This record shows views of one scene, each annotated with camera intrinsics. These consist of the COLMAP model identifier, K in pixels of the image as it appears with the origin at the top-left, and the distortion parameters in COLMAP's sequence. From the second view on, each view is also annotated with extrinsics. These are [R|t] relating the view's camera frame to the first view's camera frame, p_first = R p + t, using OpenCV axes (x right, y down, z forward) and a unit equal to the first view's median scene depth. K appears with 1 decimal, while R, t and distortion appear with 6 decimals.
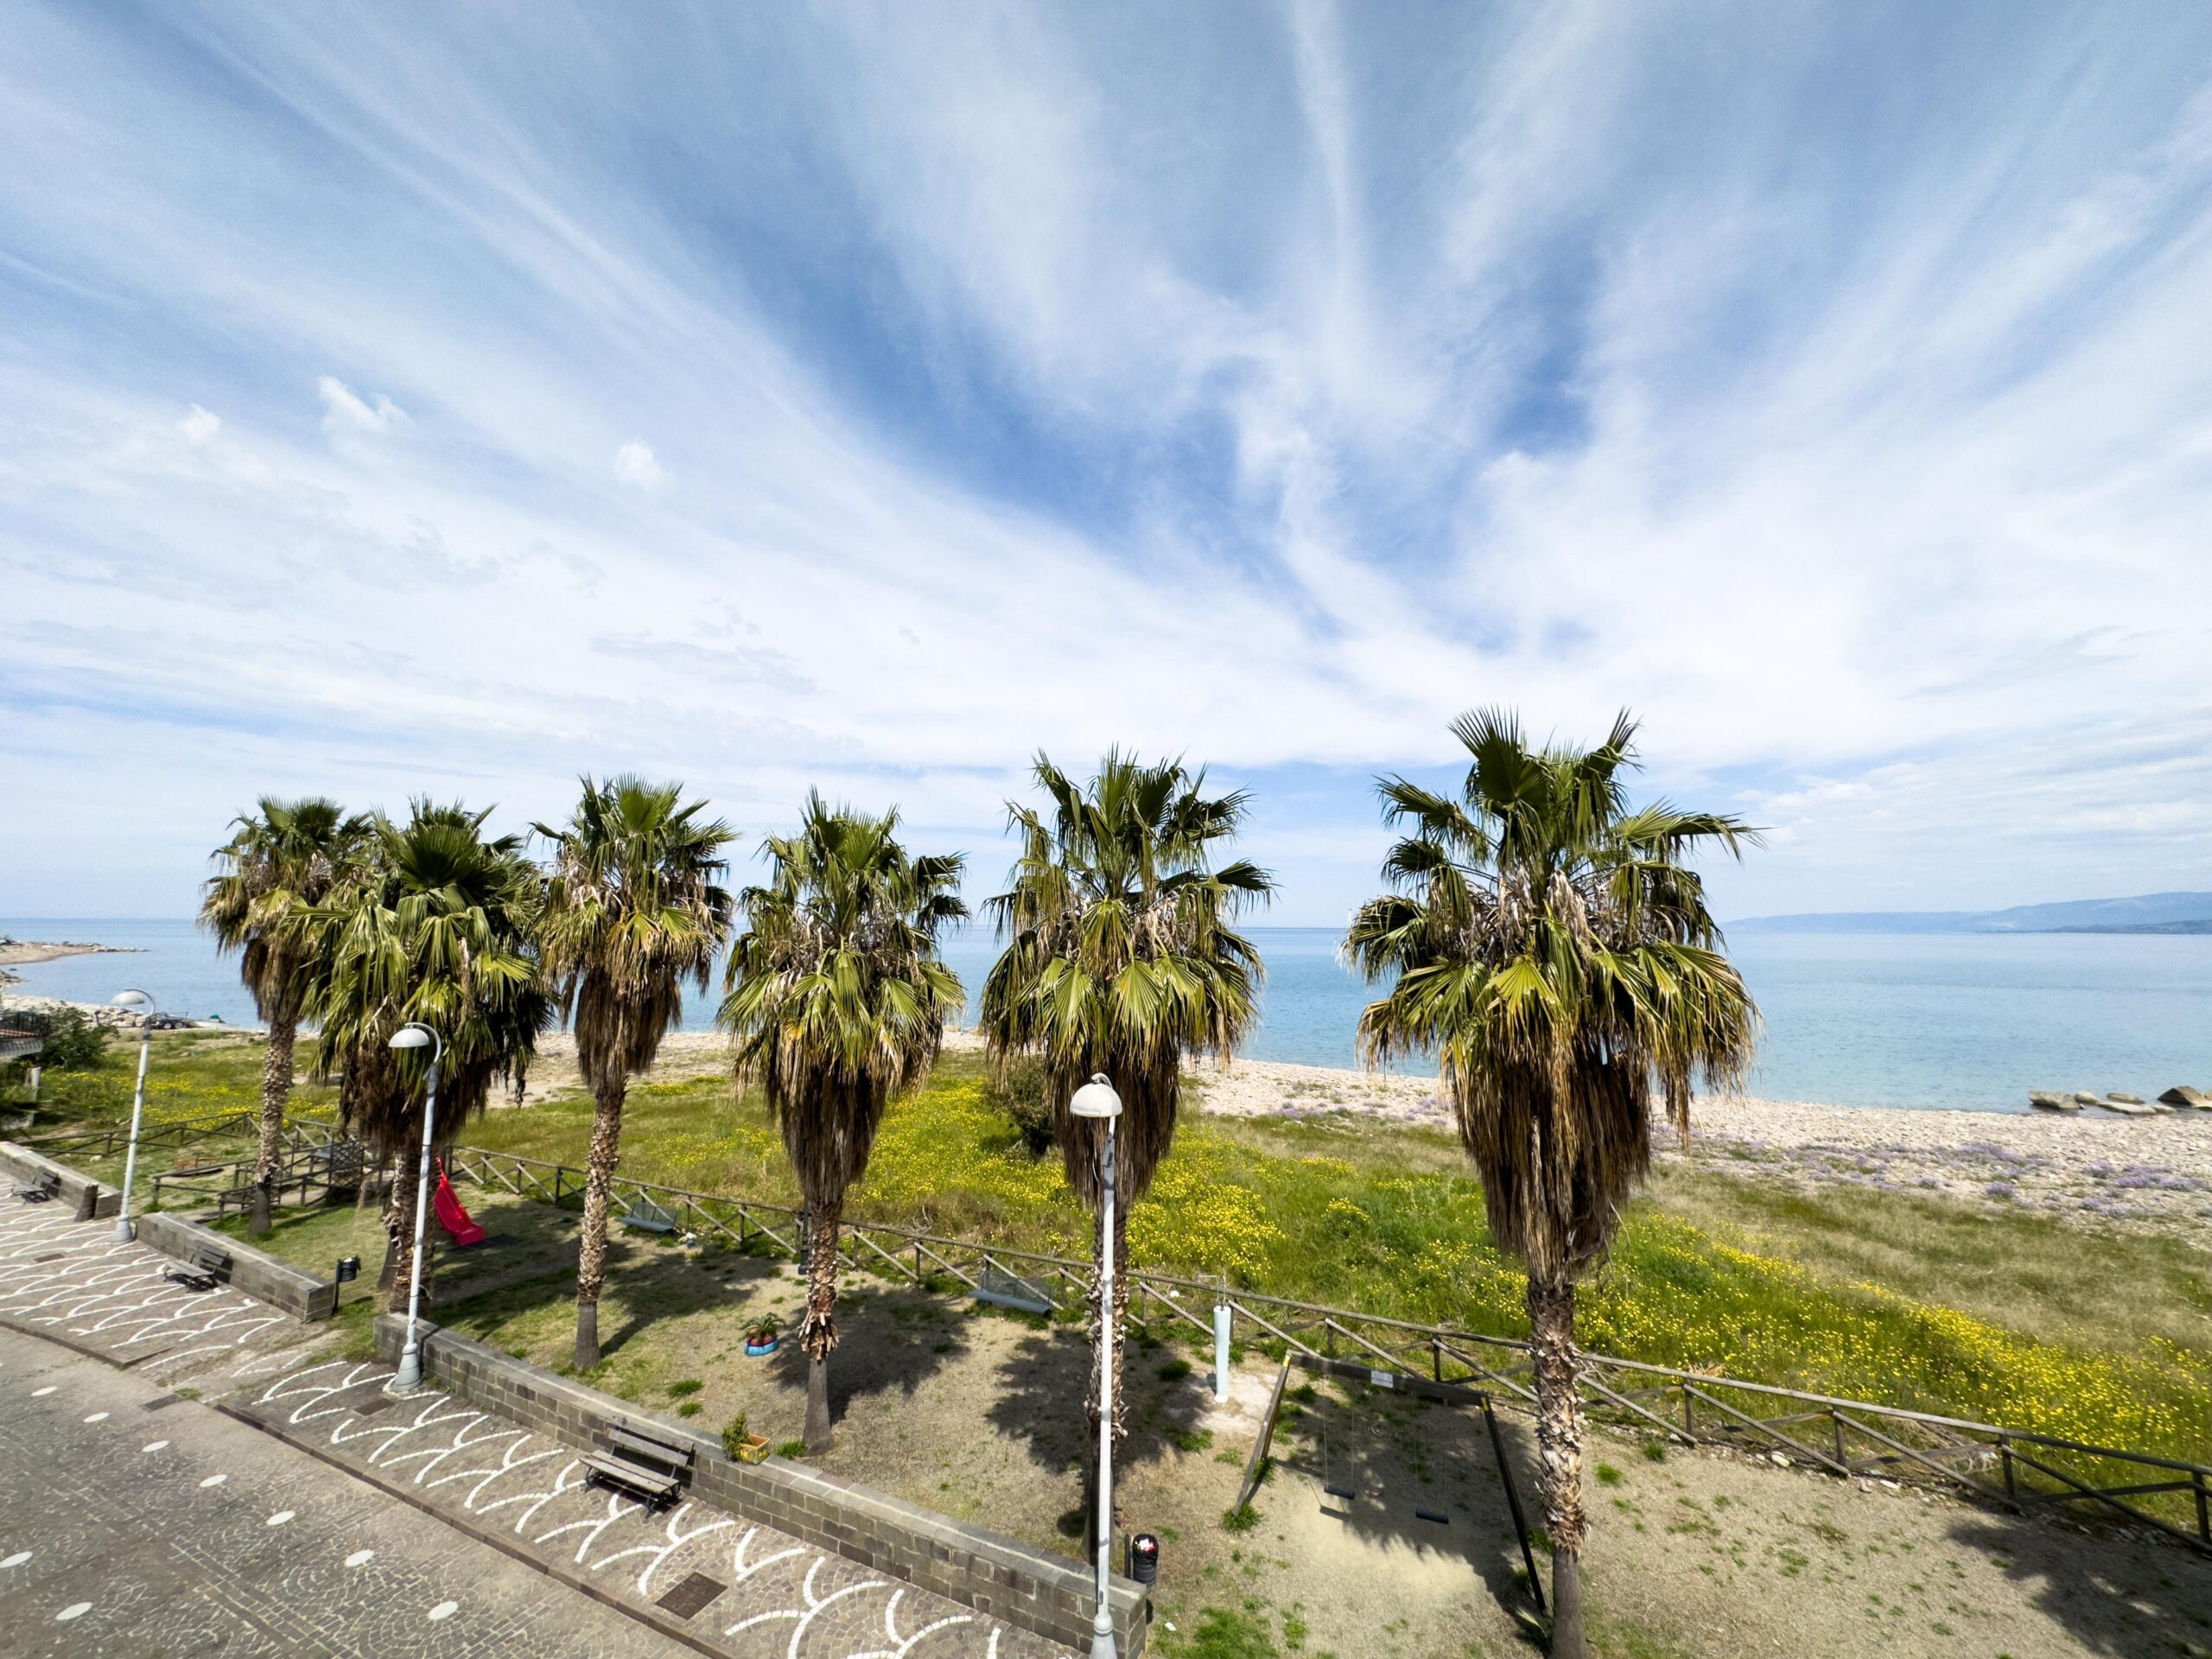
lens RADIAL K [[880.6, 0, 1106.0], [0, 880.6, 829.5], [0, 0, 1]] dist [-0.001960, -0.000072]
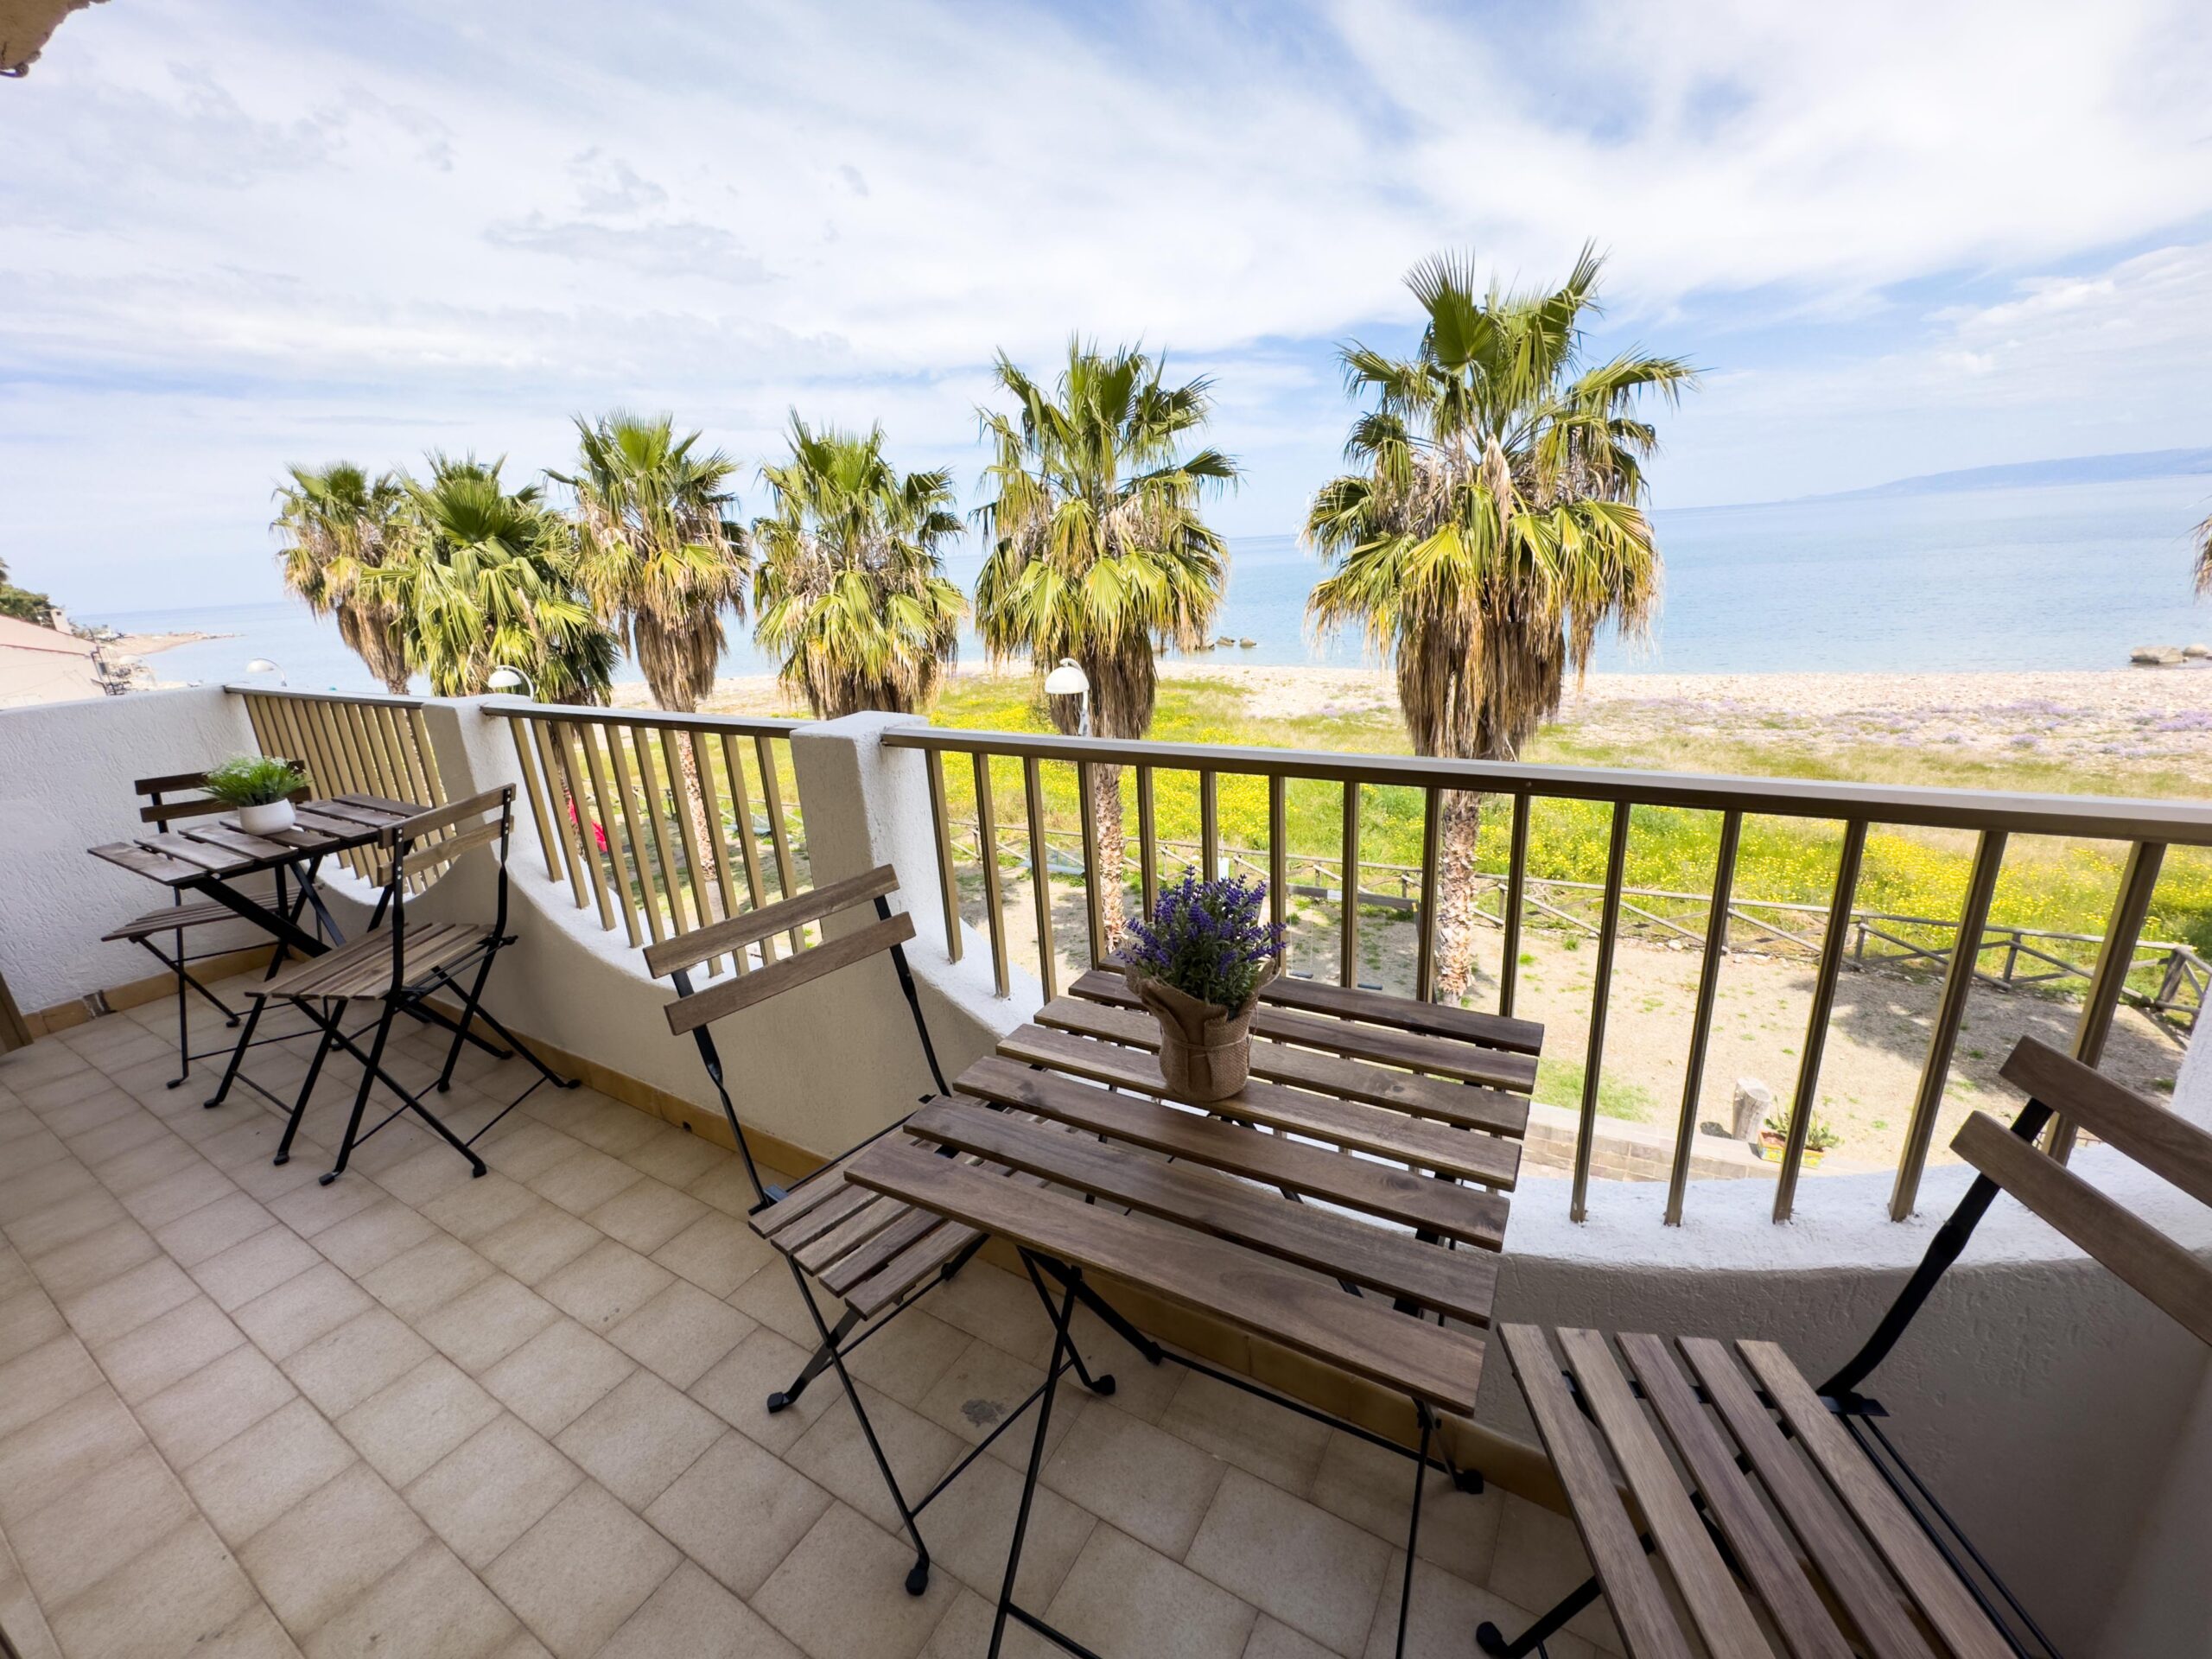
lens RADIAL K [[902.3, 0, 1106.0], [0, 902.3, 829.5], [0, 0, 1]] dist [0.000109, -0.000259]
pose [[0.995175, -0.047780, -0.085694, 0.084676], [0.078275, 0.913247, 0.399816, 0.006970], [0.059157, -0.404595, 0.912581, -0.110937]]
